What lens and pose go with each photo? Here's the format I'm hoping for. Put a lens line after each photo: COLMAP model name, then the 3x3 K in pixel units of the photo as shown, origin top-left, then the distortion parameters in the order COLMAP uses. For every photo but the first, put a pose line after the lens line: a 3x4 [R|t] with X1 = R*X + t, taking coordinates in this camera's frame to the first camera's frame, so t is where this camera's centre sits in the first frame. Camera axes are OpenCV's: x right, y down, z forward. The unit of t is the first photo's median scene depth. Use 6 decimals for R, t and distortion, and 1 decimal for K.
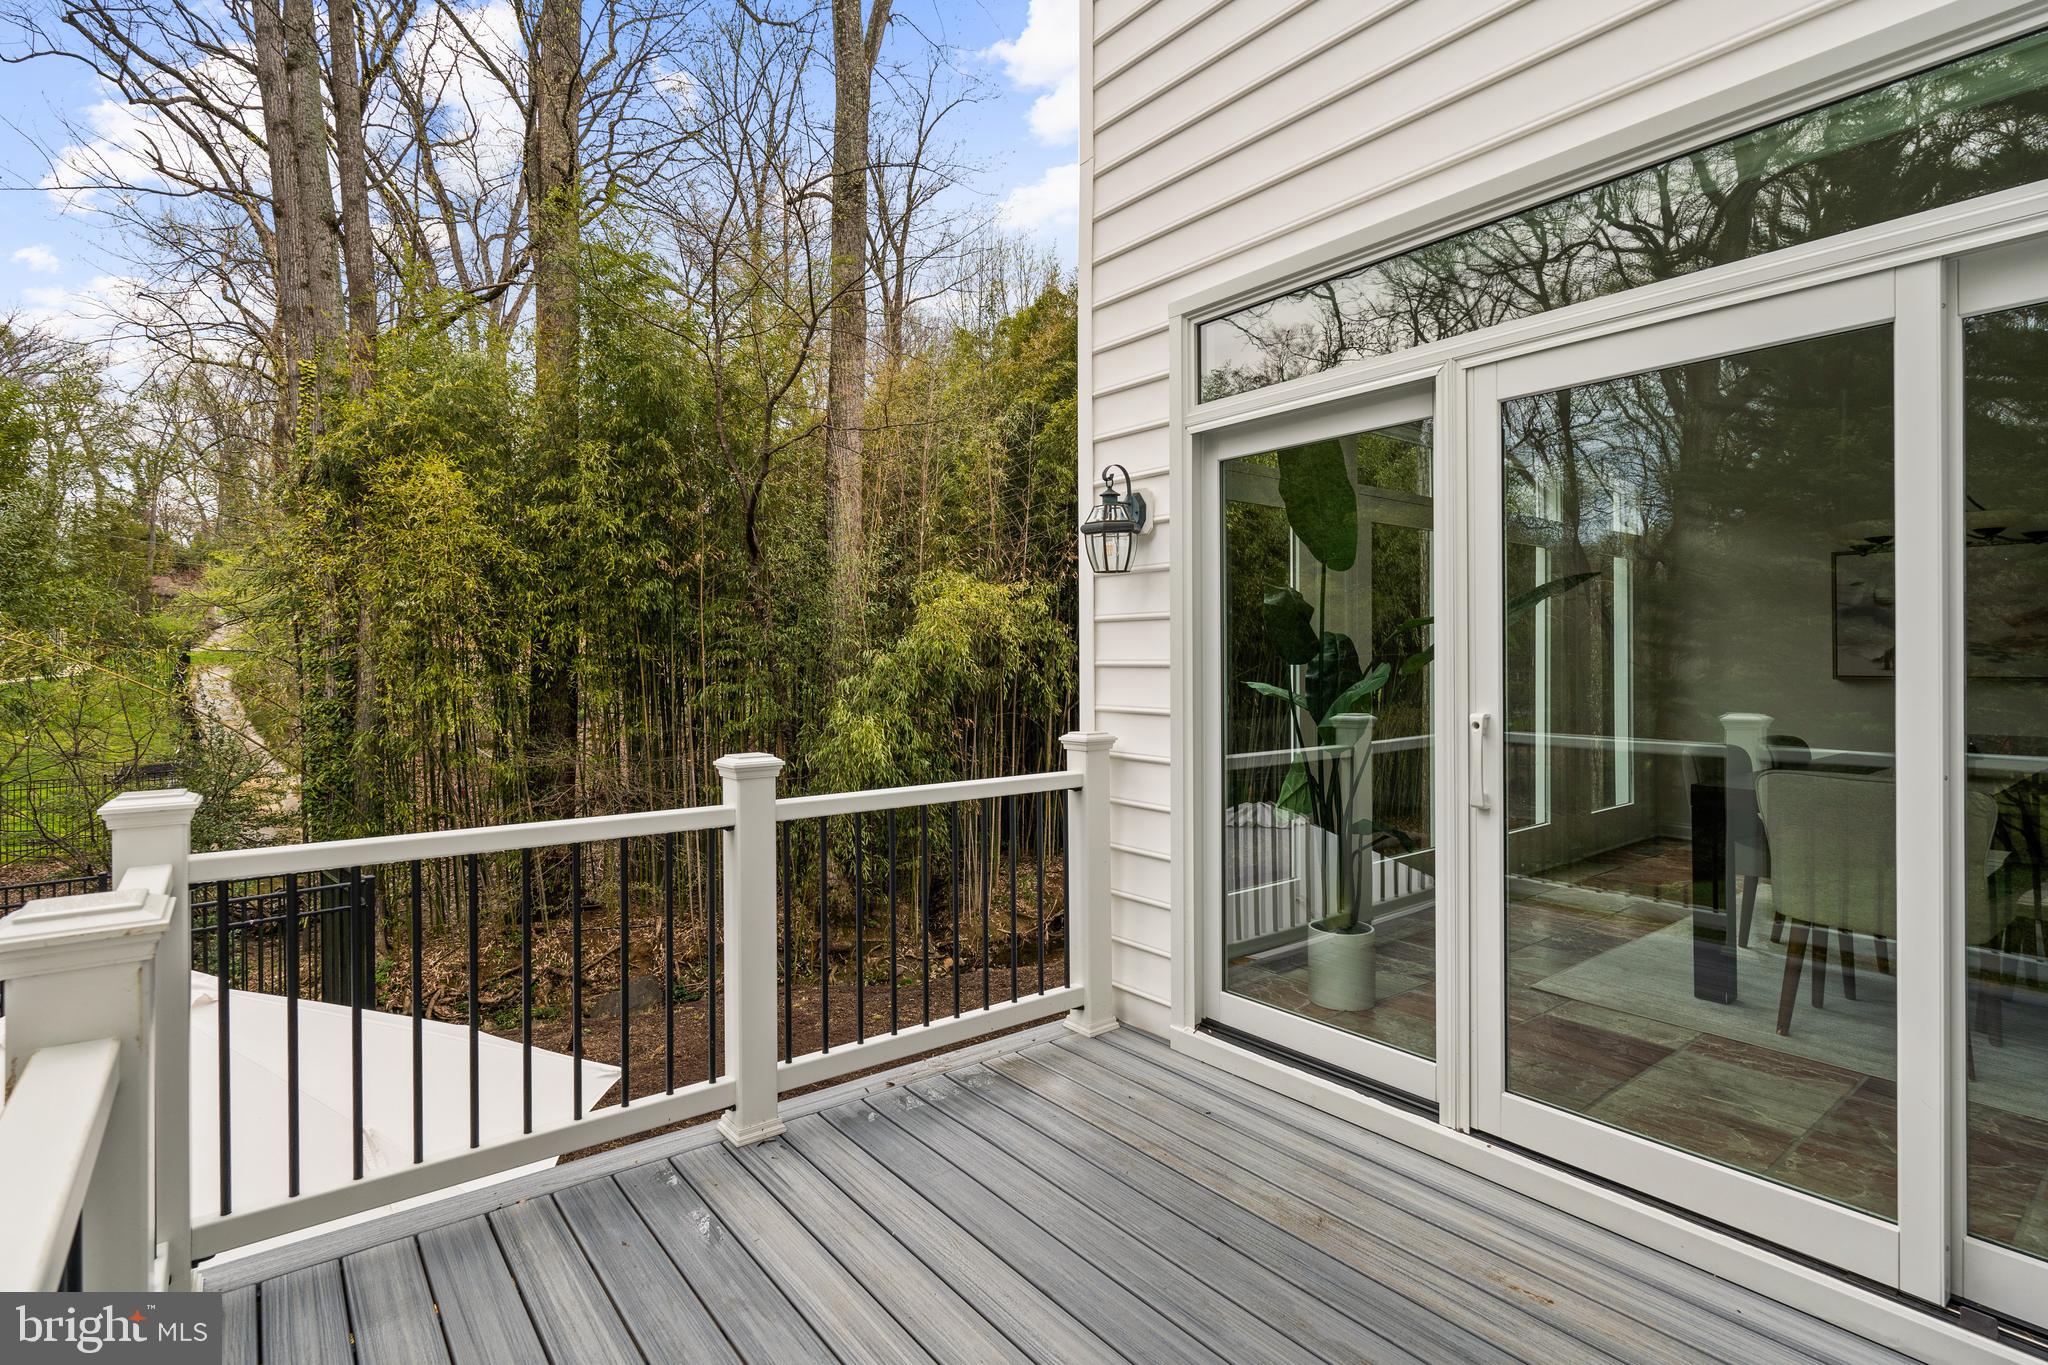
lens RADIAL K [[993.6, 0, 1021.8], [0, 993.6, 664.6], [0, 0, 1]] dist [0.001618, -0.000389]
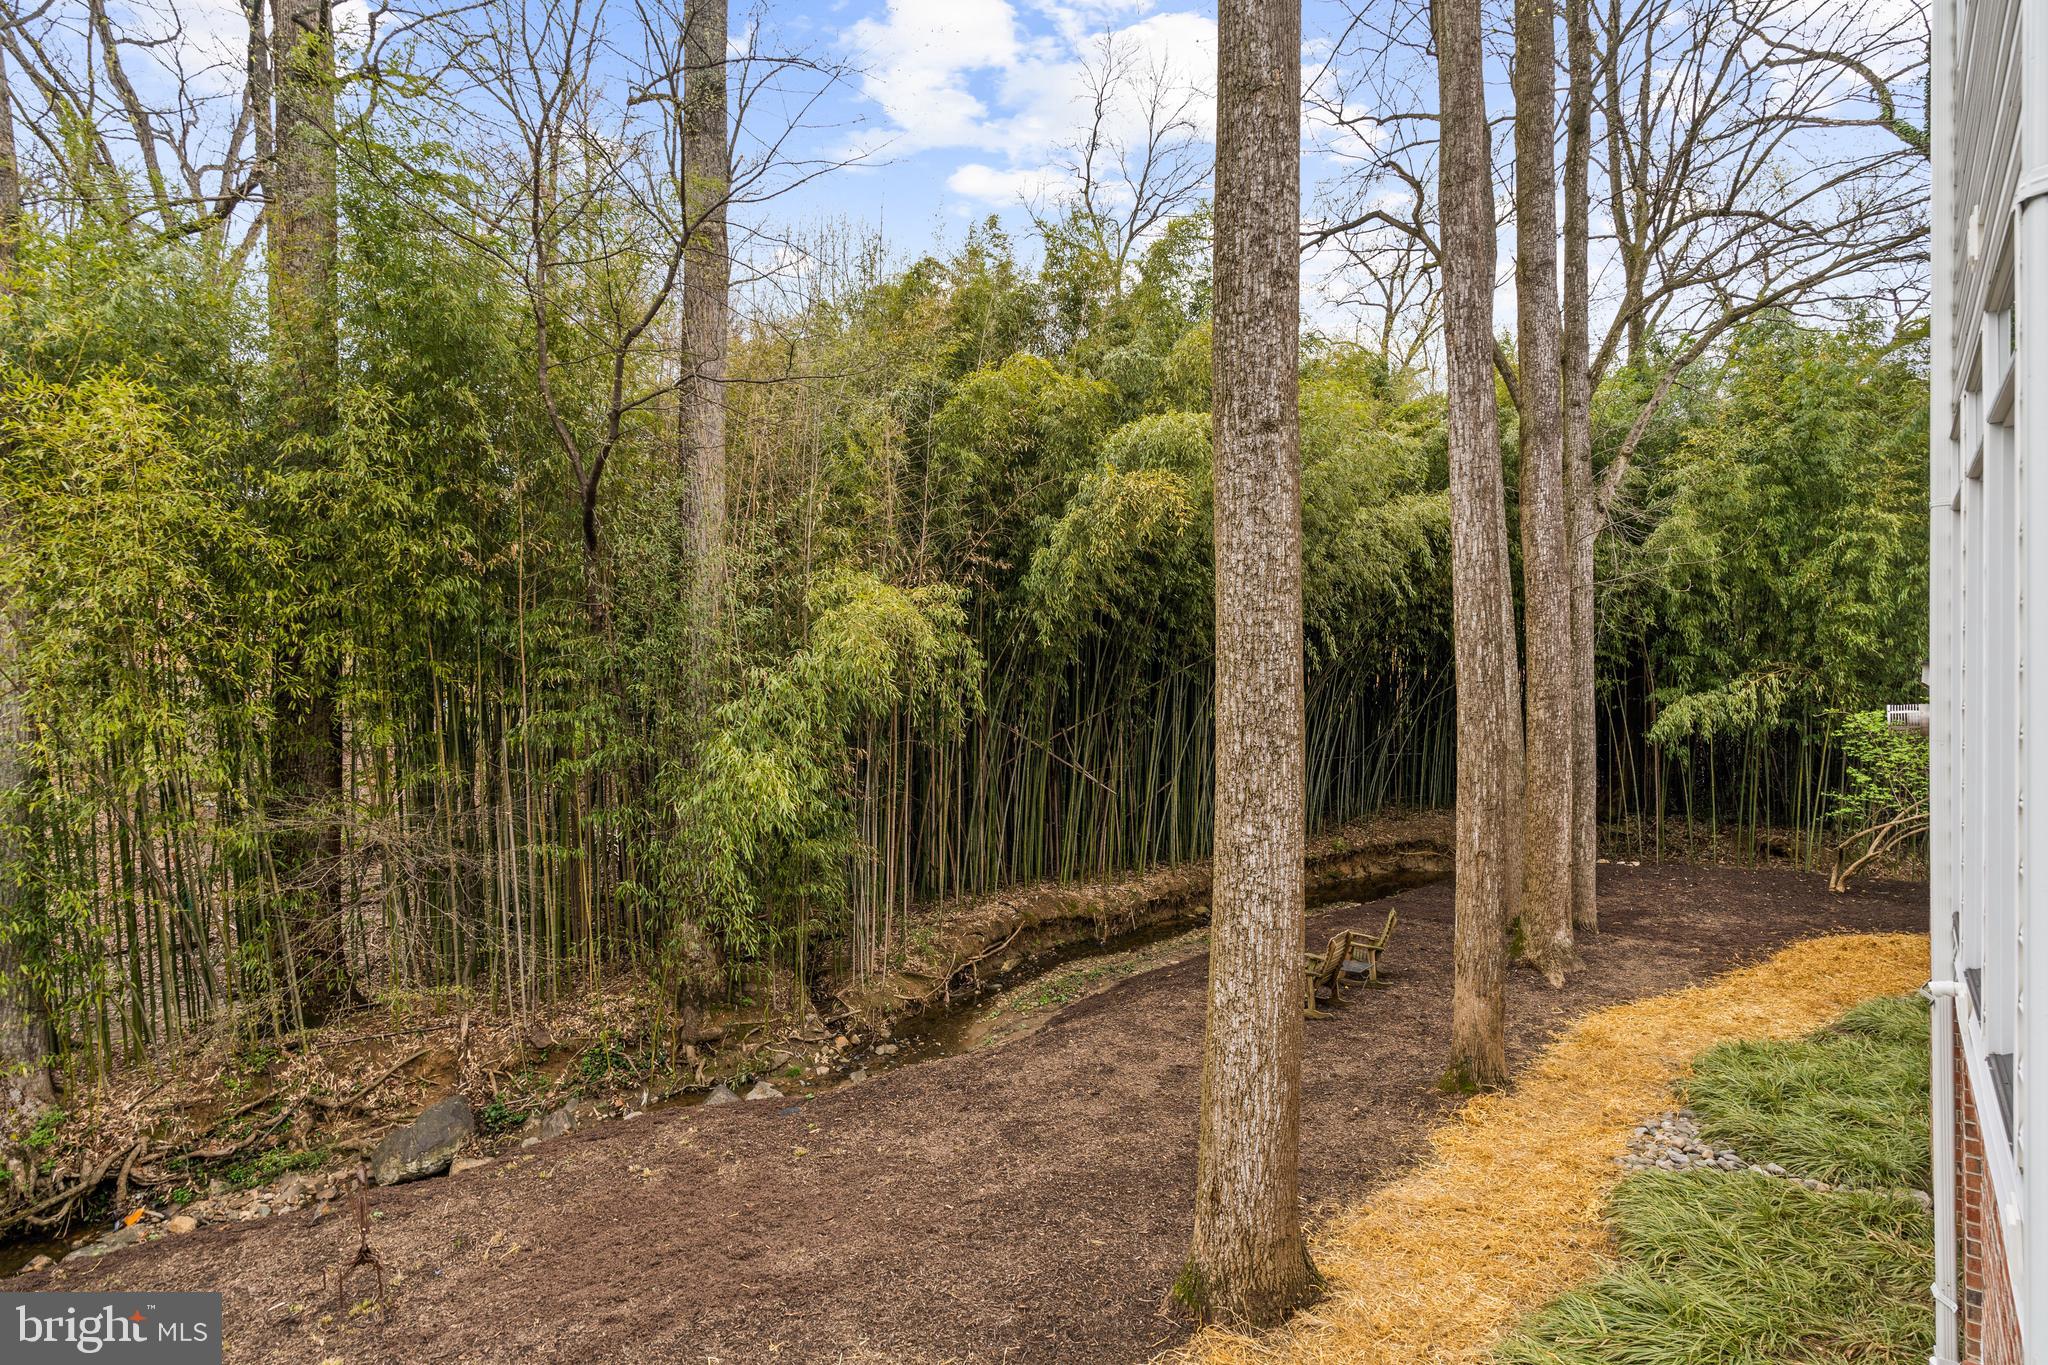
lens RADIAL K [[1002.3, 0, 1027.3], [0, 1002.3, 689.1], [0, 0, 1]] dist [-0.003596, 0.000260]
pose [[0.981077, -0.008947, 0.193410, -0.090295], [0.007041, 0.999920, 0.010540, -0.004652], [-0.193489, -0.008979, 0.981061, 0.166242]]
